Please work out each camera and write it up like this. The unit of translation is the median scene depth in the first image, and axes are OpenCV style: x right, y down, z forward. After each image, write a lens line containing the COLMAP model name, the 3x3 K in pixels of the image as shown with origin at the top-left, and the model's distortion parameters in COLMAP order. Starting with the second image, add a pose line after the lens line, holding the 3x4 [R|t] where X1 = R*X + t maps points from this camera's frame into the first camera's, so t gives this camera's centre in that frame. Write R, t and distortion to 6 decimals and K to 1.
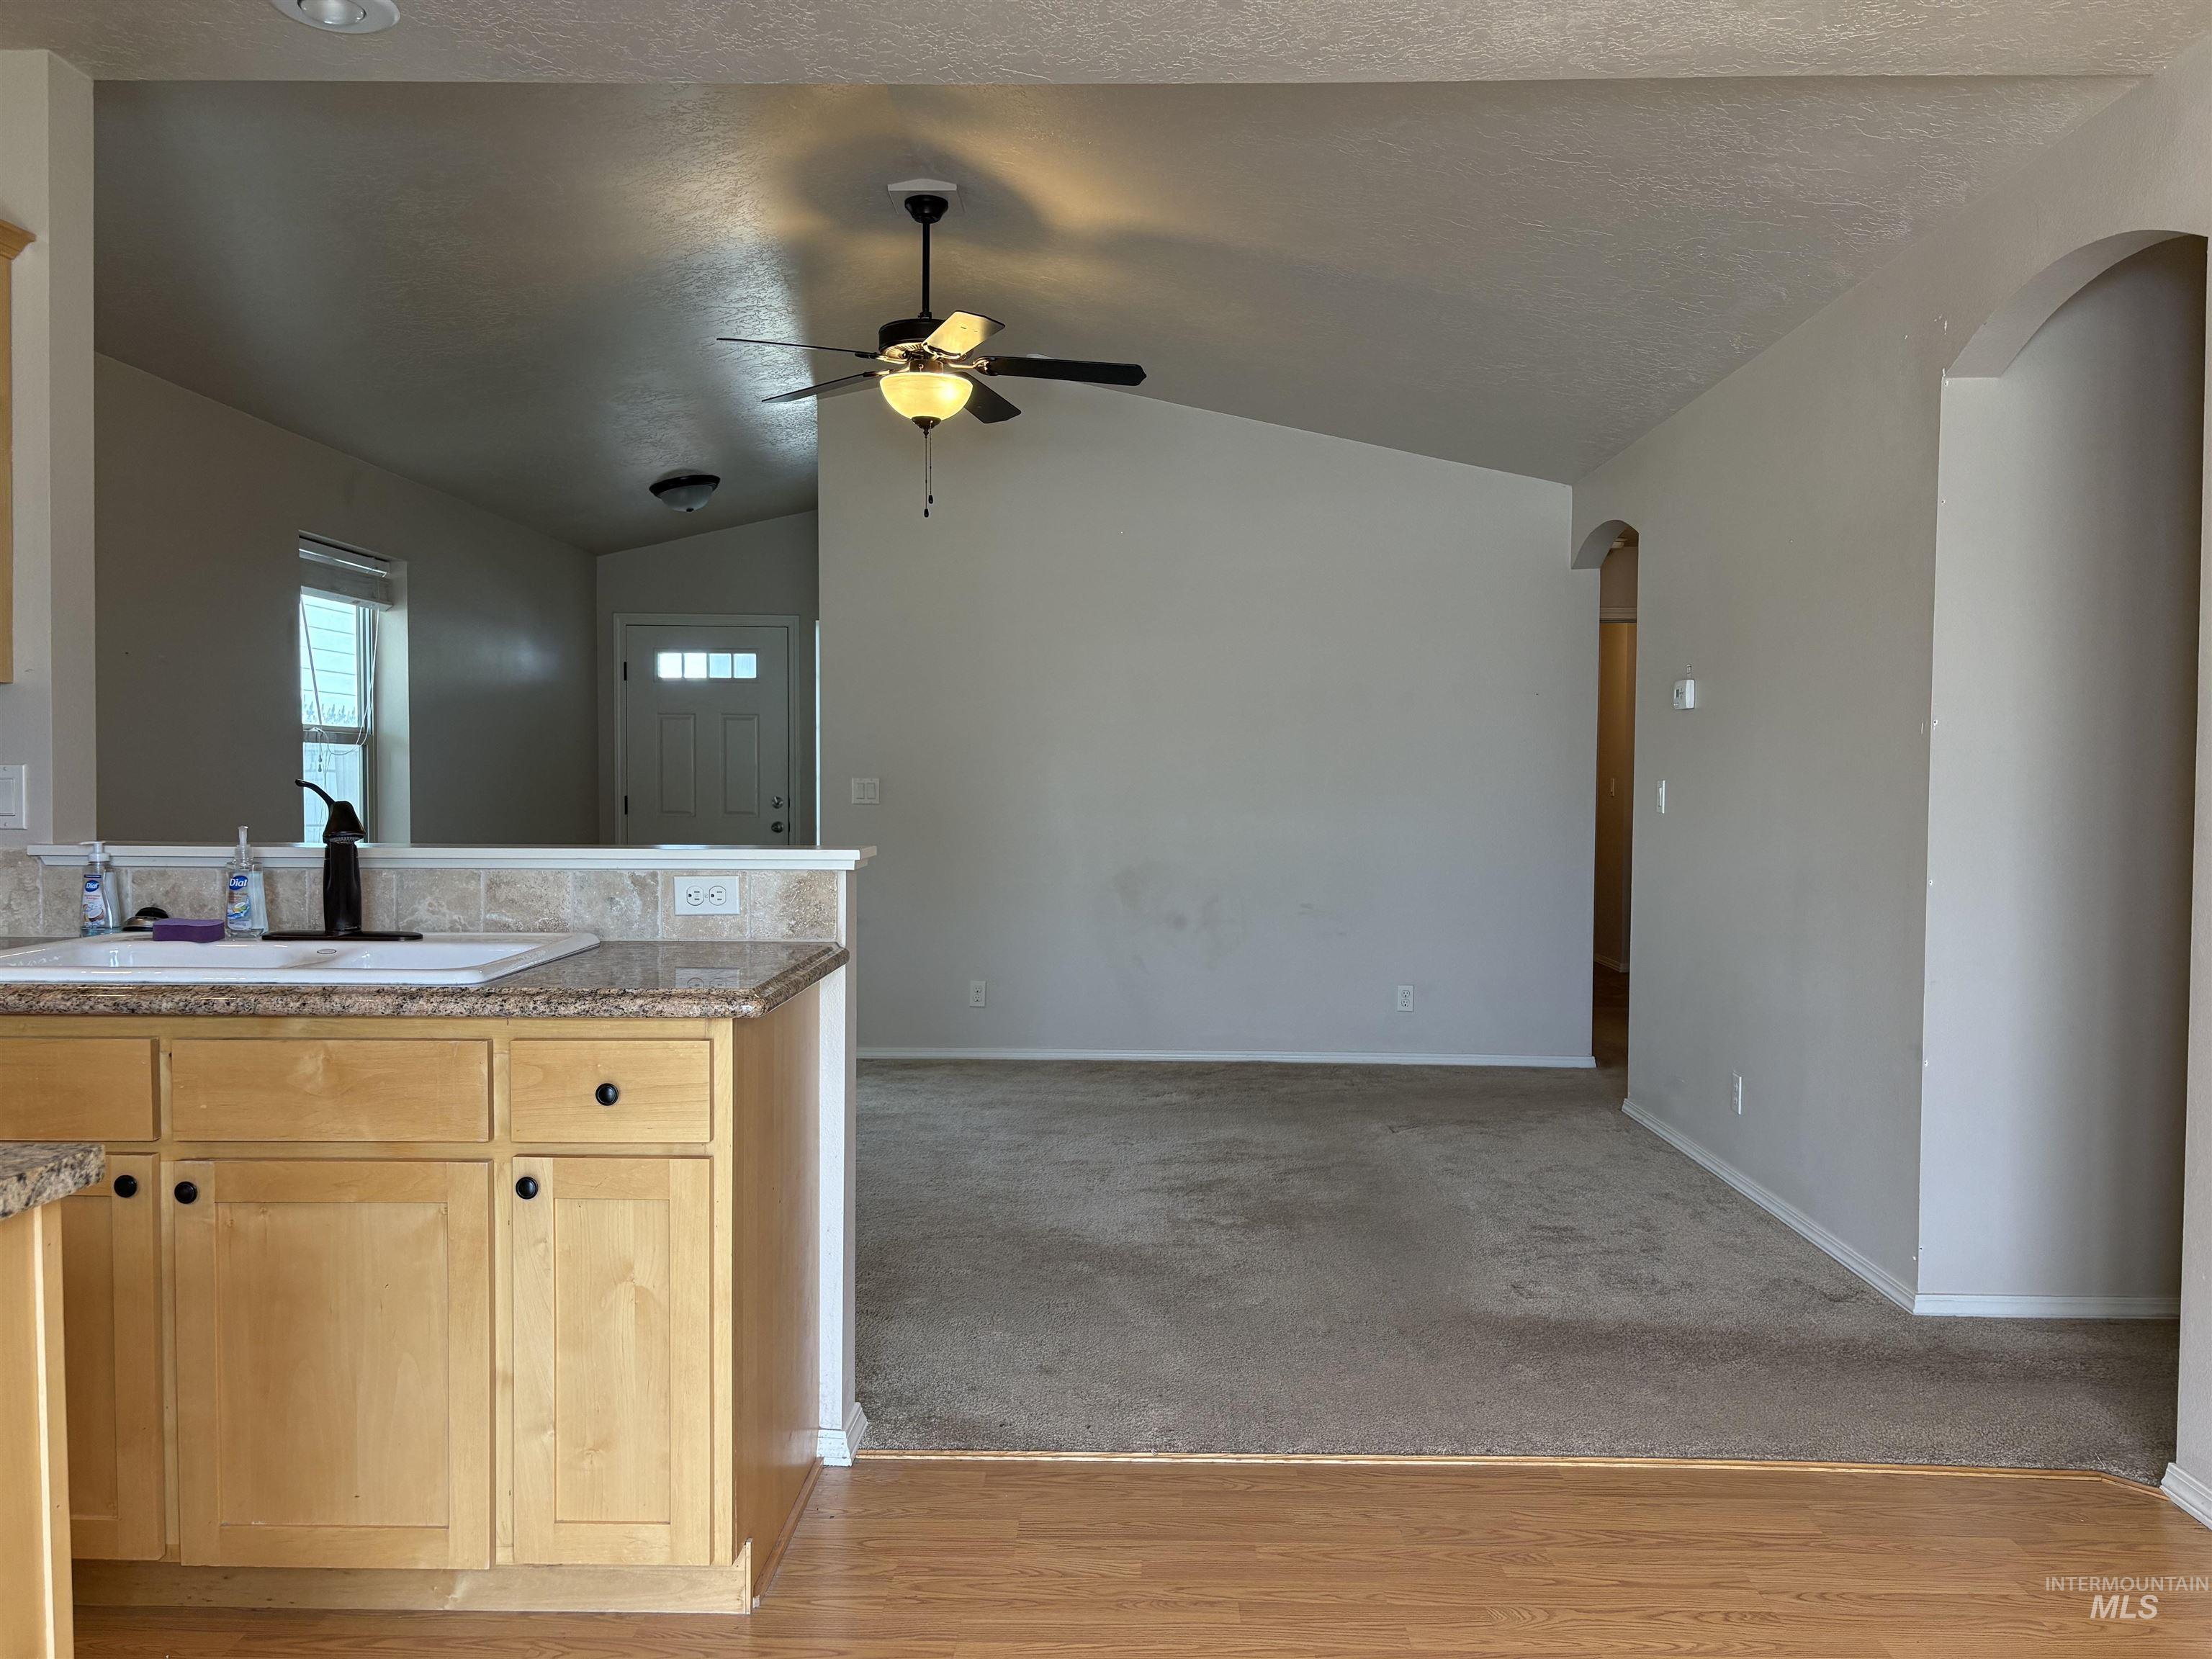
lens RADIAL K [[1676.3, 0, 1117.2], [0, 1676.3, 833.0], [0, 0, 1]] dist [0.017980, -0.003672]
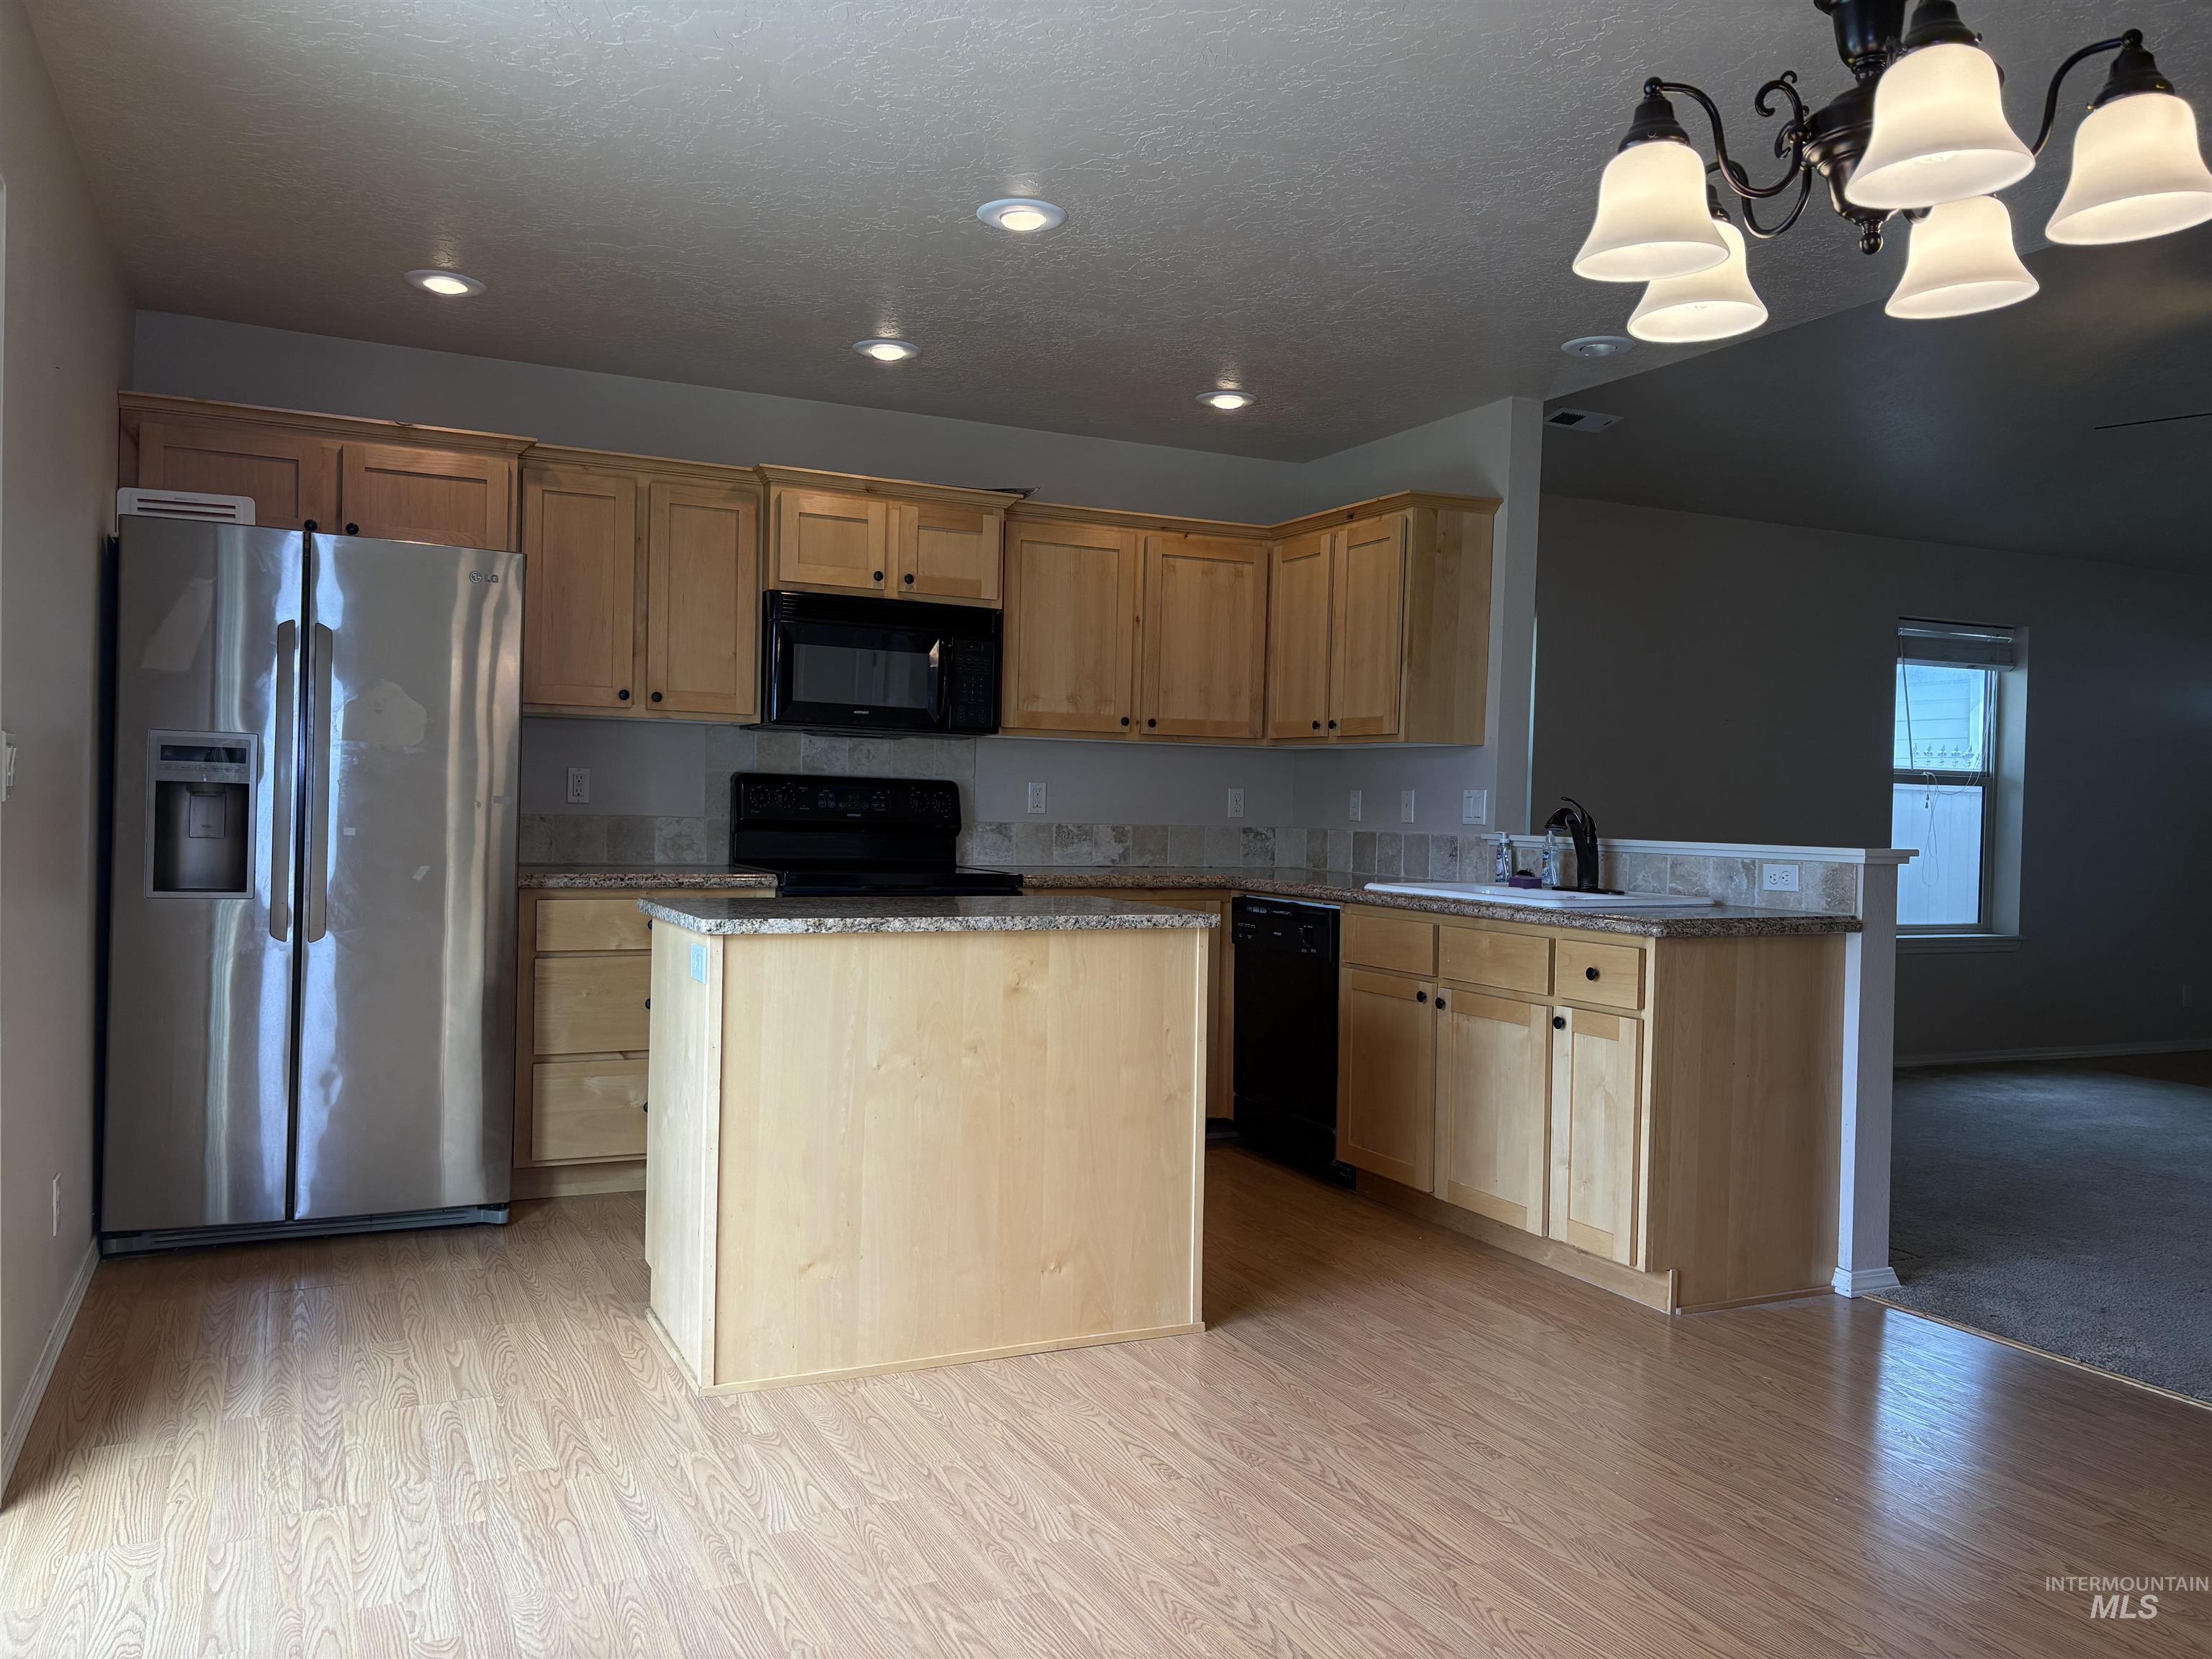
lens RADIAL K [[1676.3, 0, 1117.2], [0, 1676.3, 833.0], [0, 0, 1]] dist [0.017980, -0.003672]
pose [[0.450886, 0.020700, -0.892342, 0.797447], [-0.049281, 0.998783, -0.001732, 0.029474], [0.891220, 0.044757, 0.451357, -0.174053]]
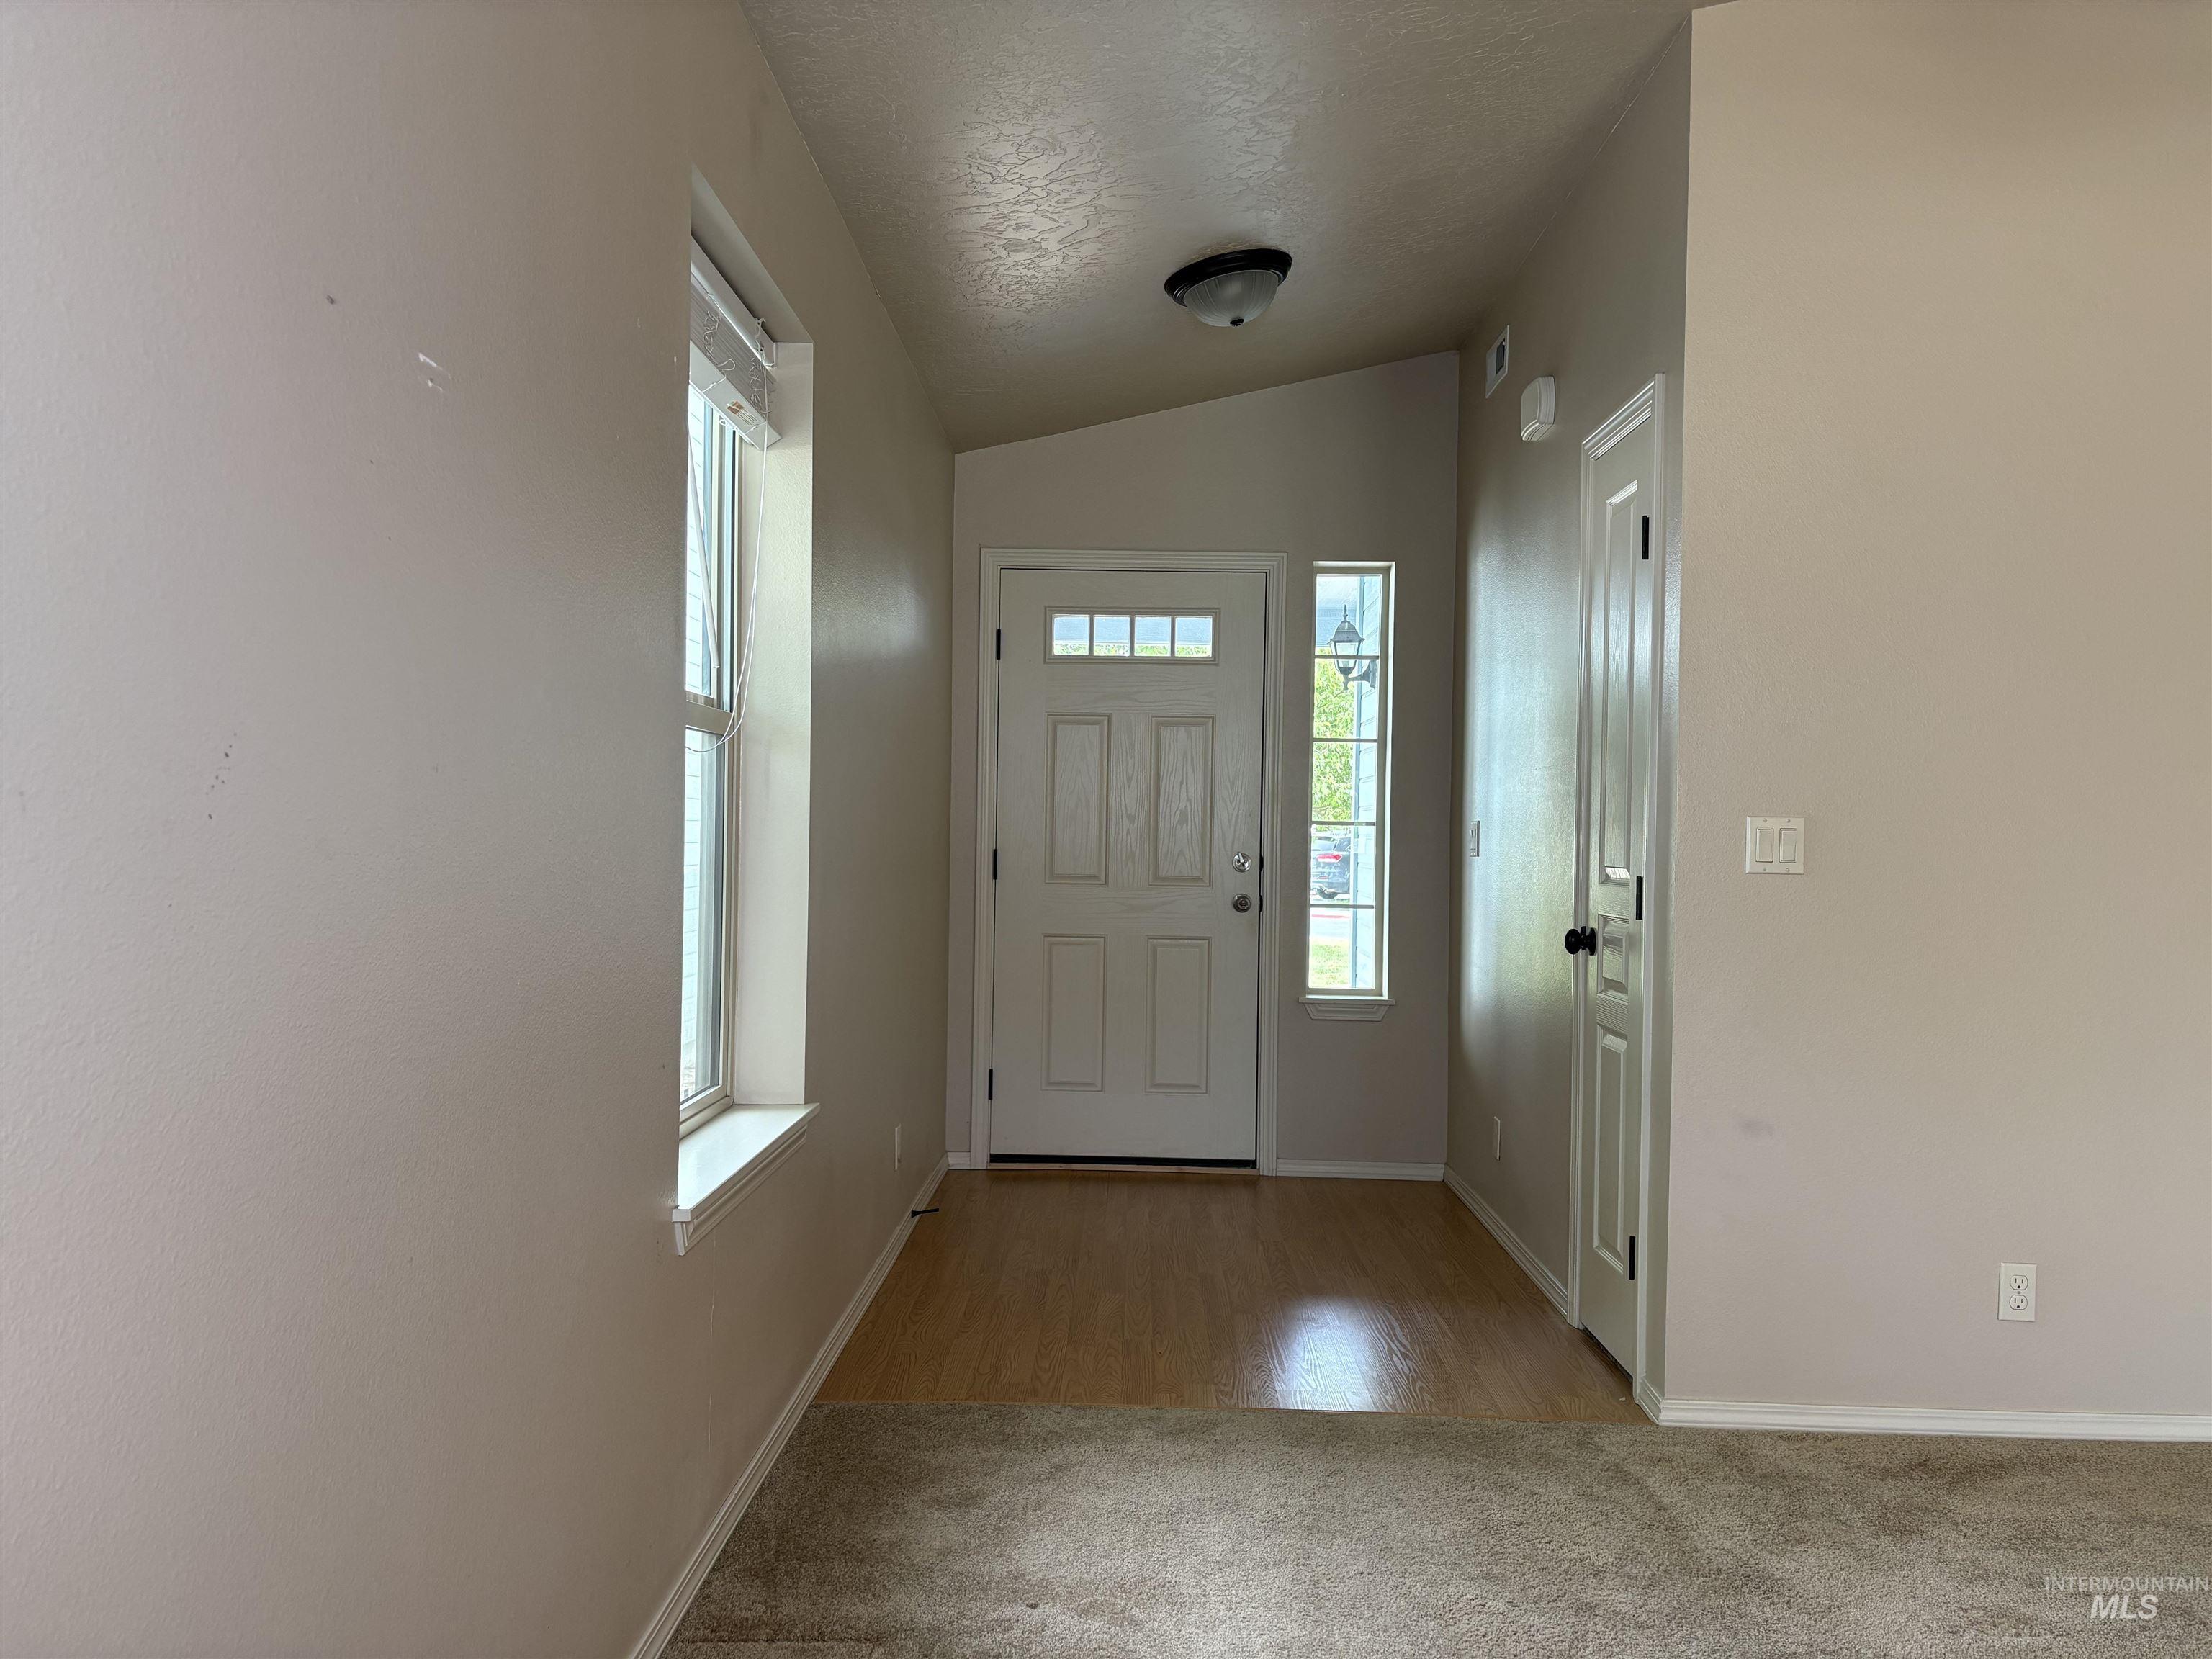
lens RADIAL K [[1676.3, 0, 1117.2], [0, 1676.3, 833.0], [0, 0, 1]] dist [0.017980, -0.003672]
pose [[0.999927, 0.008677, -0.008462, -0.795441], [-0.008948, 0.999429, -0.032568, -0.027908], [0.008174, 0.032641, 0.999434, 1.290093]]
